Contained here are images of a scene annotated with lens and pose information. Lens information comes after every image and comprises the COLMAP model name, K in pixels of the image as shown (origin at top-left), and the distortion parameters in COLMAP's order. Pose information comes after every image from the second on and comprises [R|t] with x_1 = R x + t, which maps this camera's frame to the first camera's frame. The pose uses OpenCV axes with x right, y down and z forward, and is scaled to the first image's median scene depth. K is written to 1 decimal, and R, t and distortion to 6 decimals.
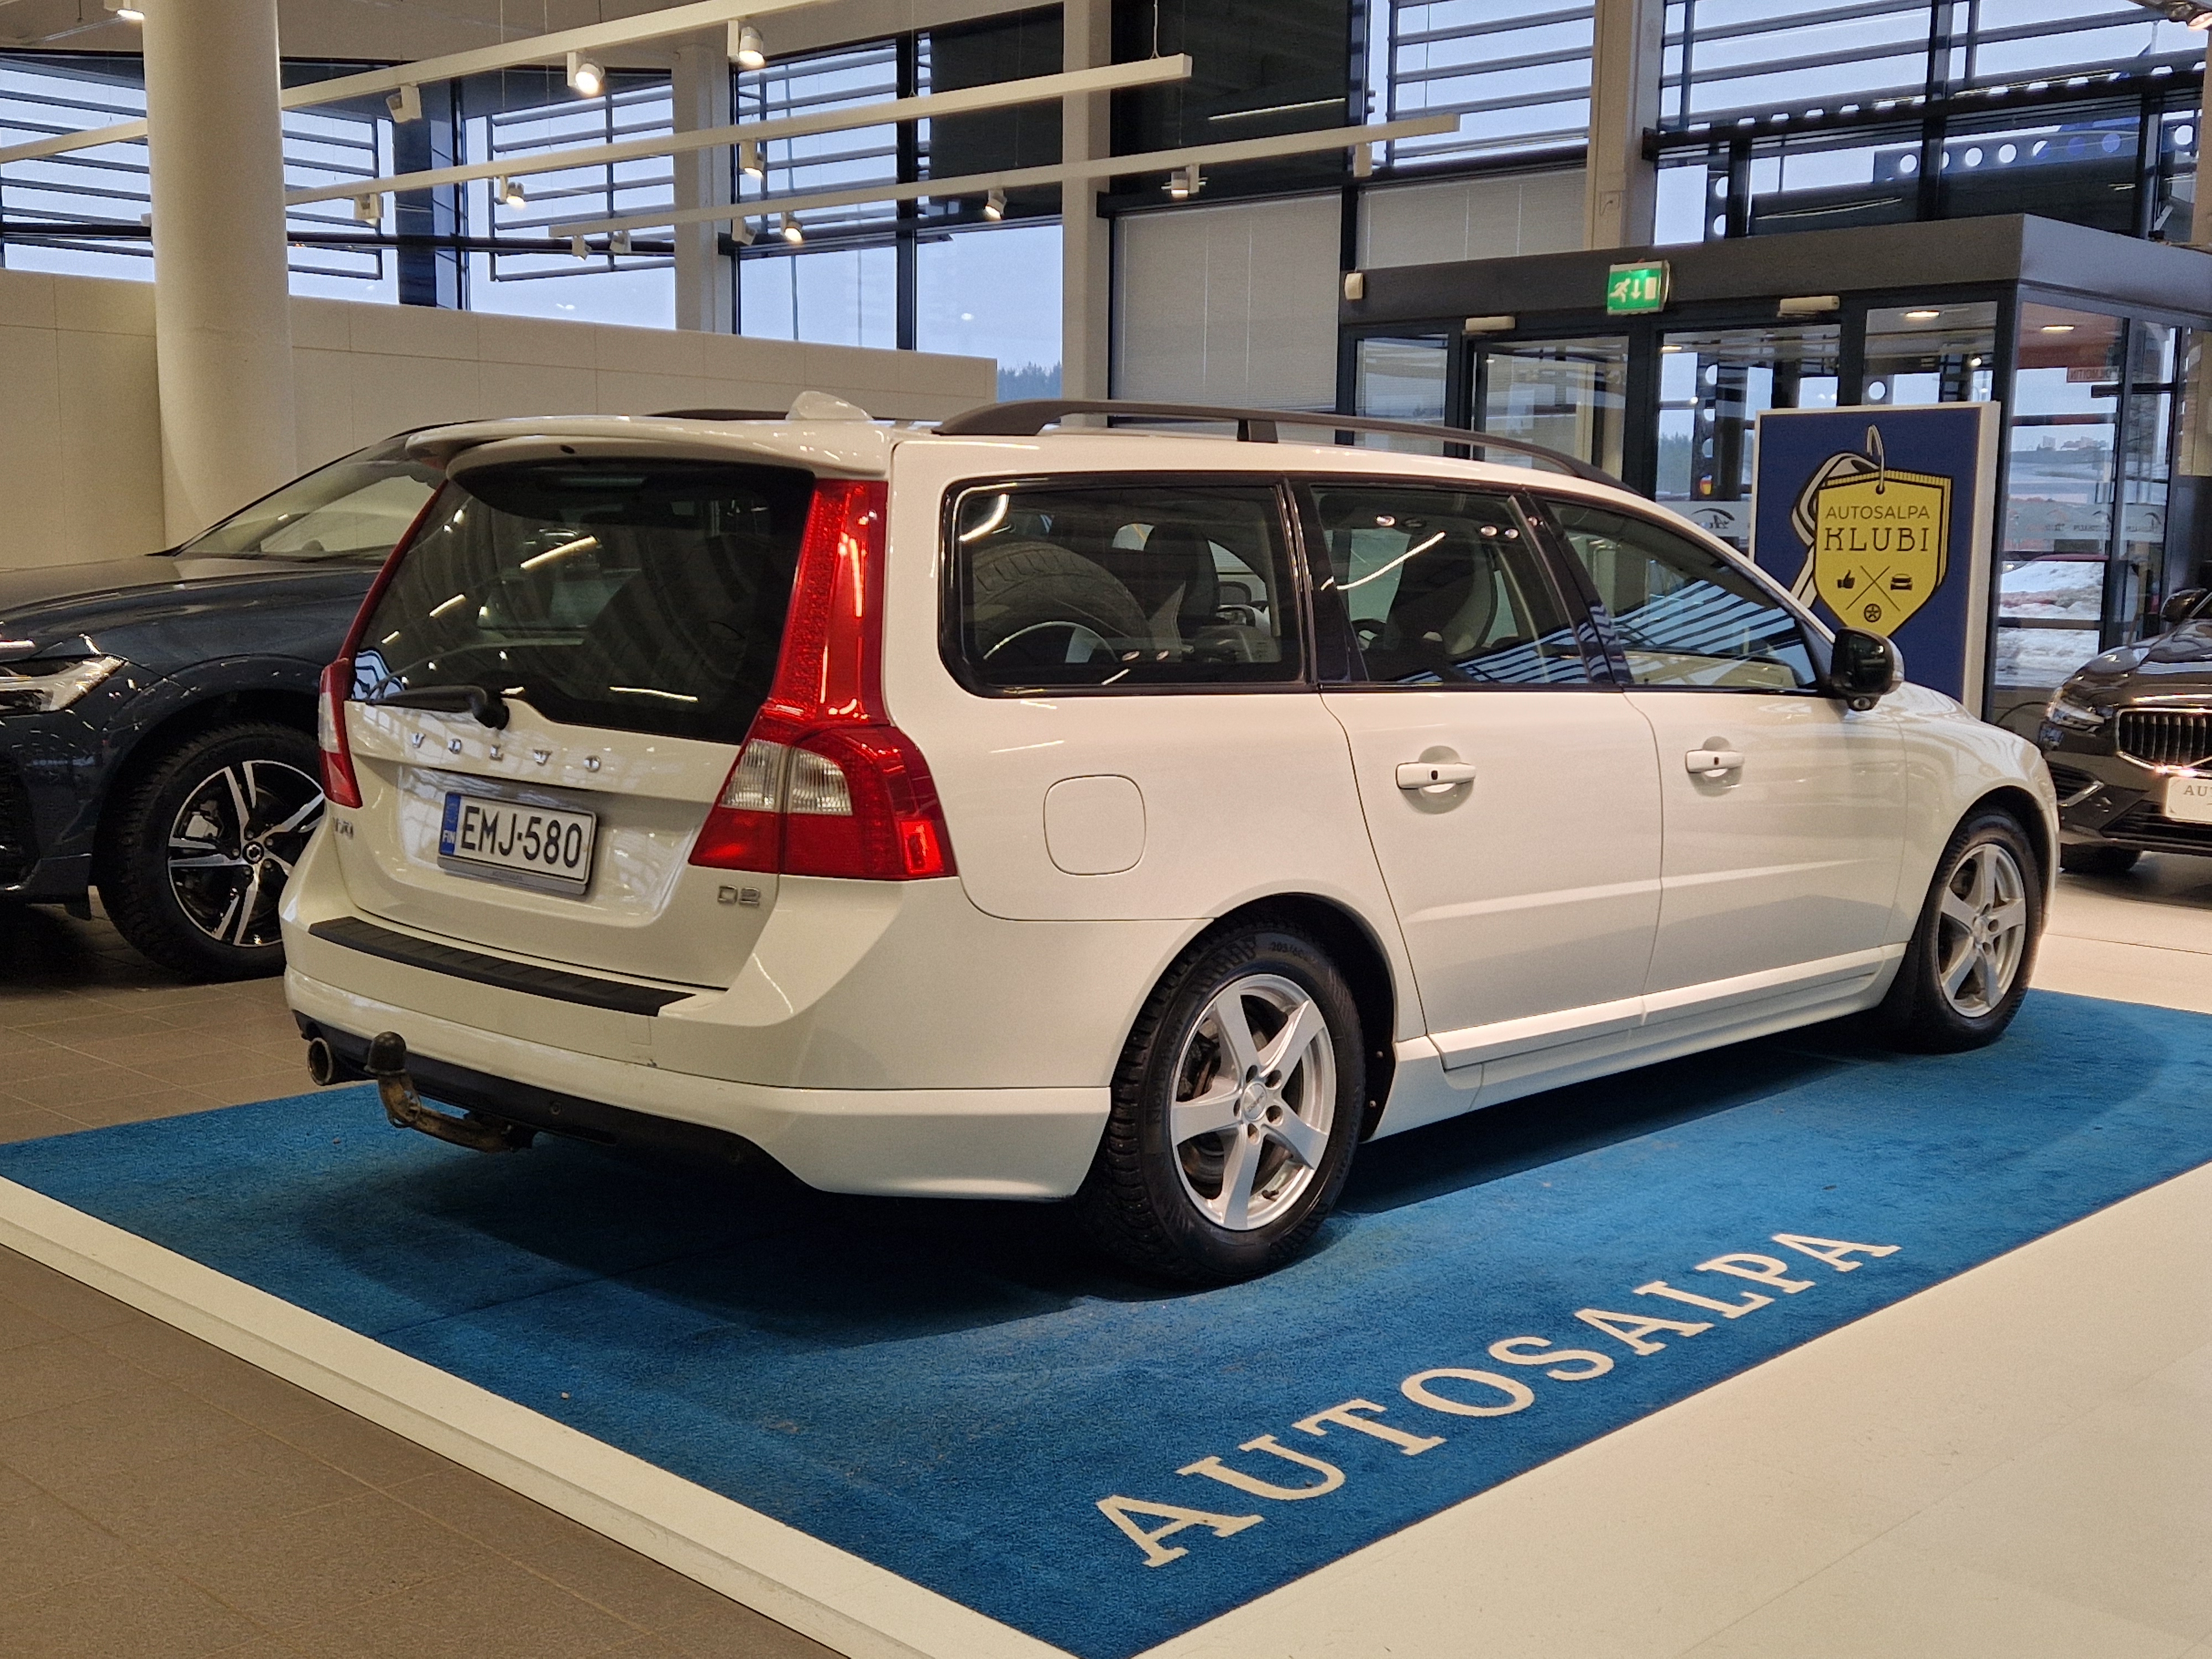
lens RADIAL K [[2453.8, 0, 1141.5], [0, 2453.8, 857.4], [0, 0, 1]] dist [0.160779, -0.183333]
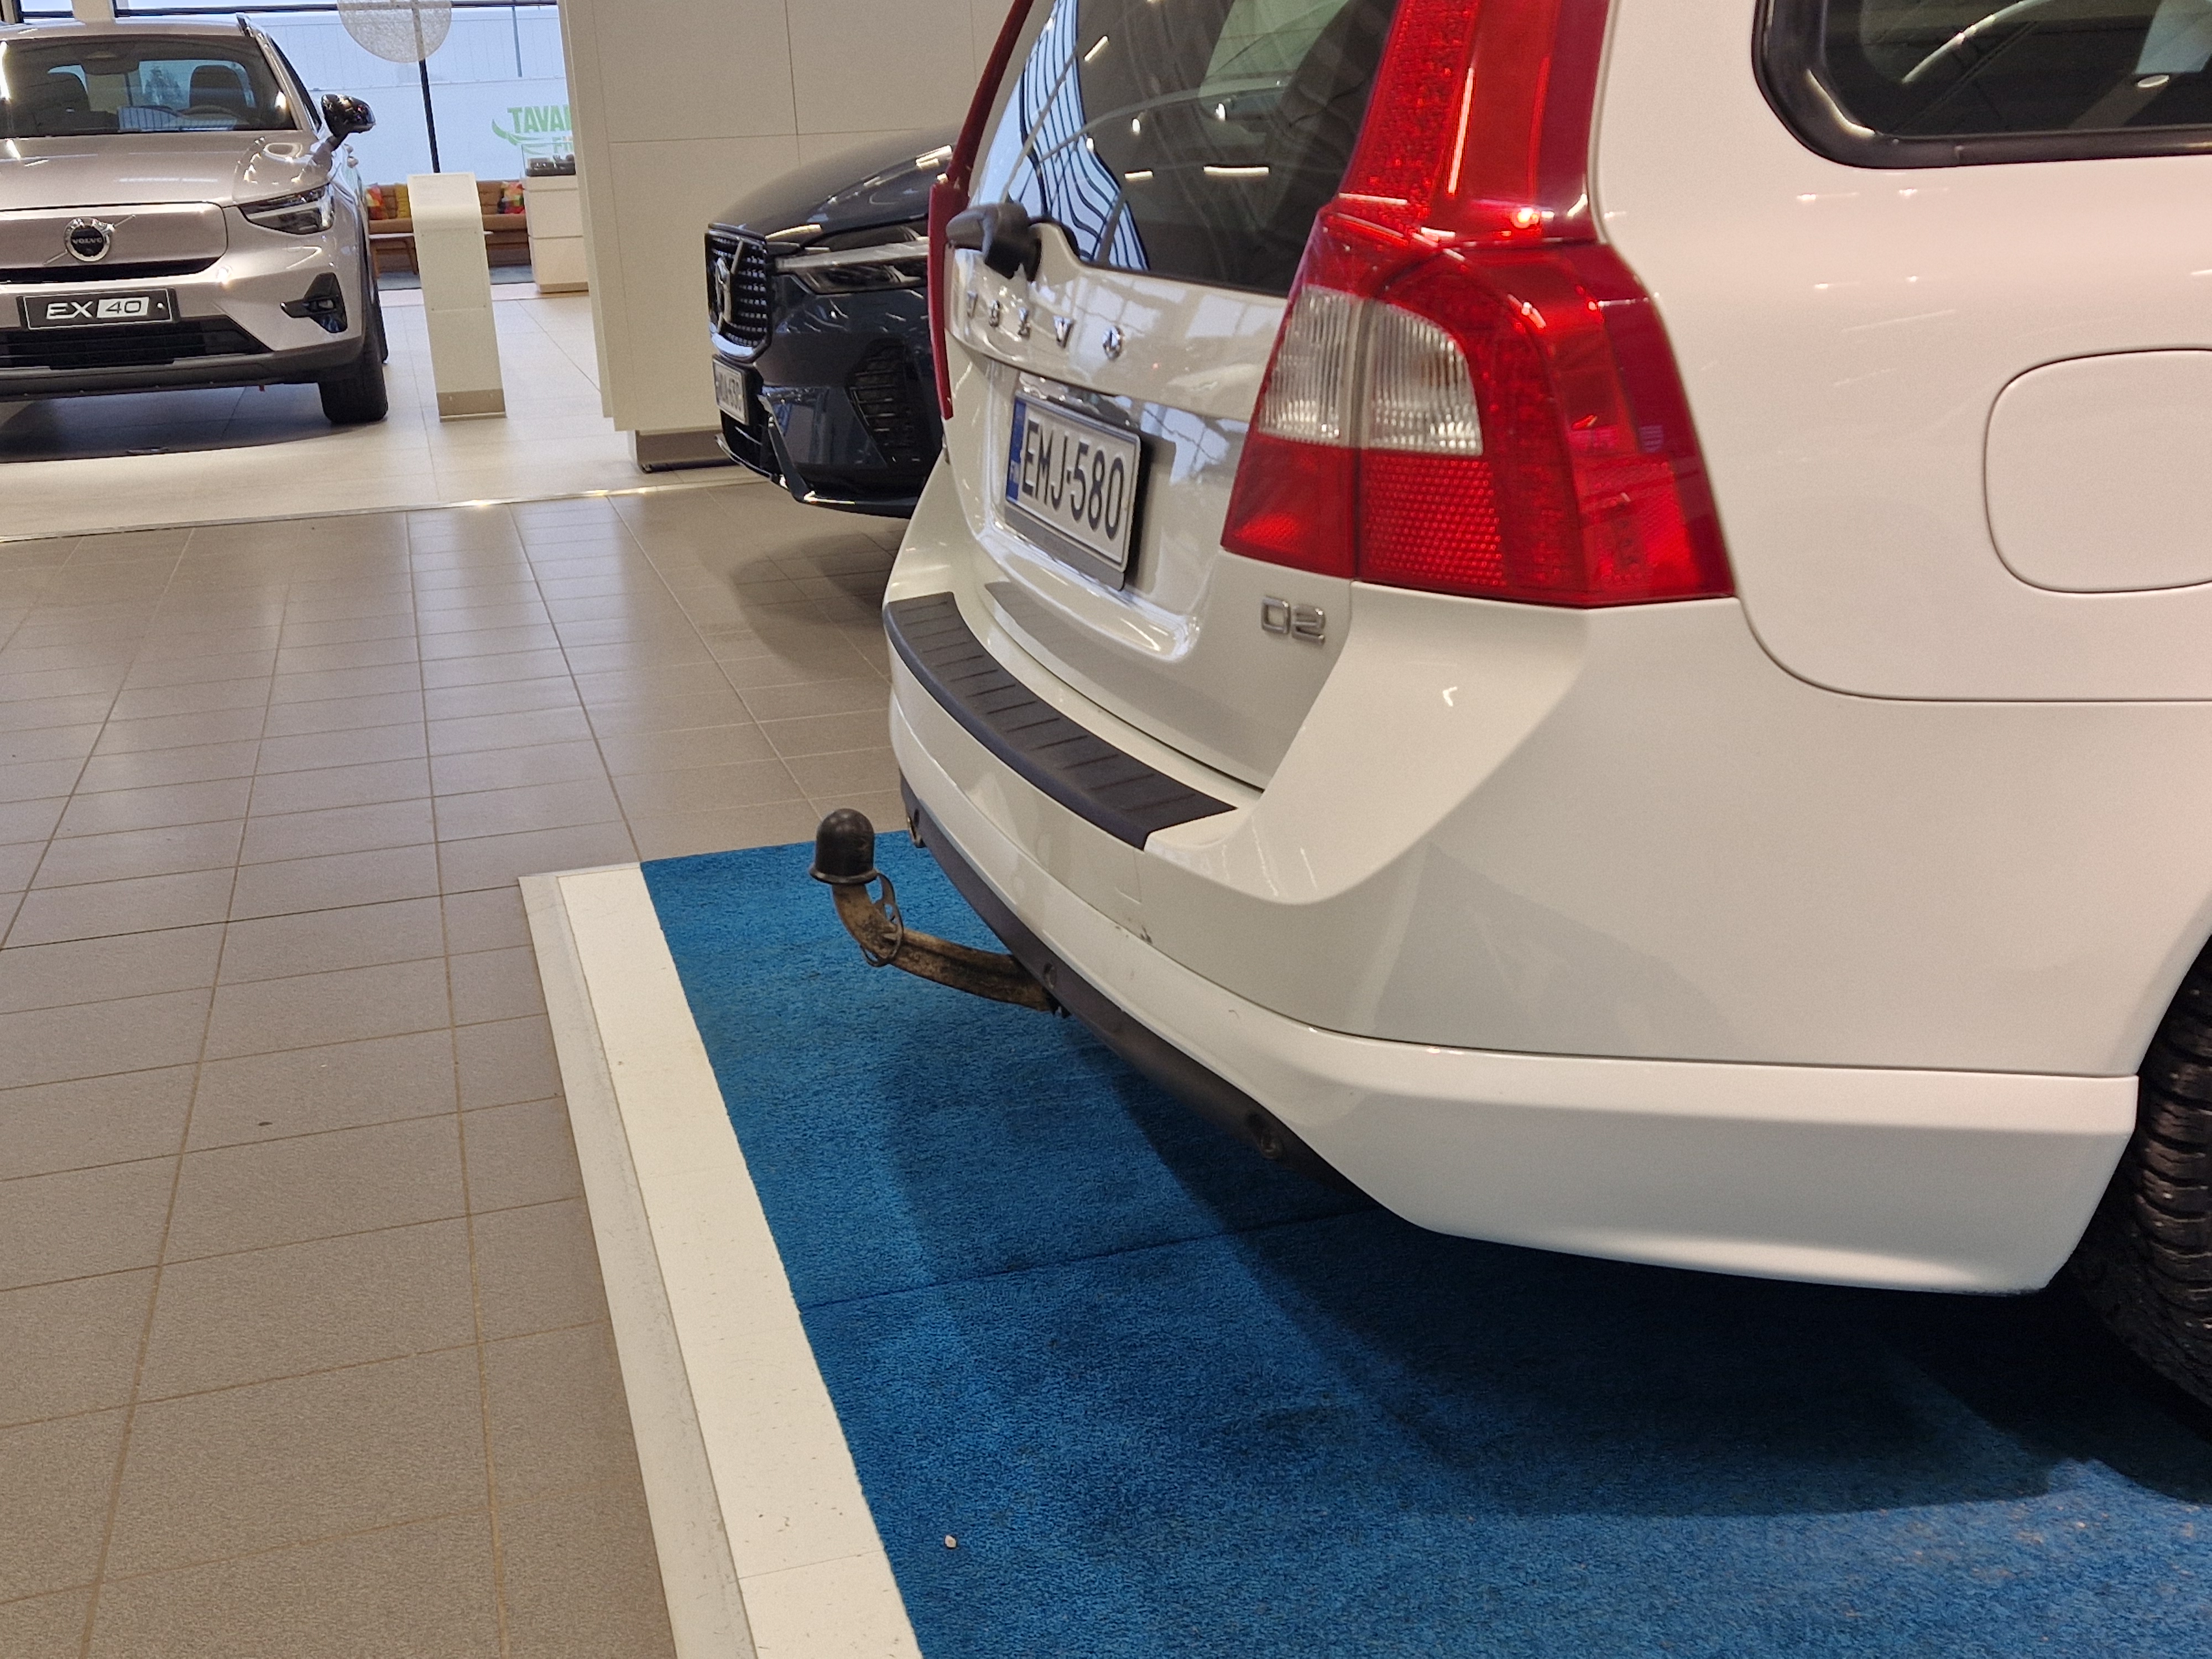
lens RADIAL K [[2453.8, 0, 1141.5], [0, 2453.8, 857.4], [0, 0, 1]] dist [0.160779, -0.183333]
pose [[0.865687, 0.090132, -0.492404, 0.050166], [-0.006601, 0.985627, 0.168808, -0.018770], [0.500542, -0.142885, 0.853839, 0.537292]]
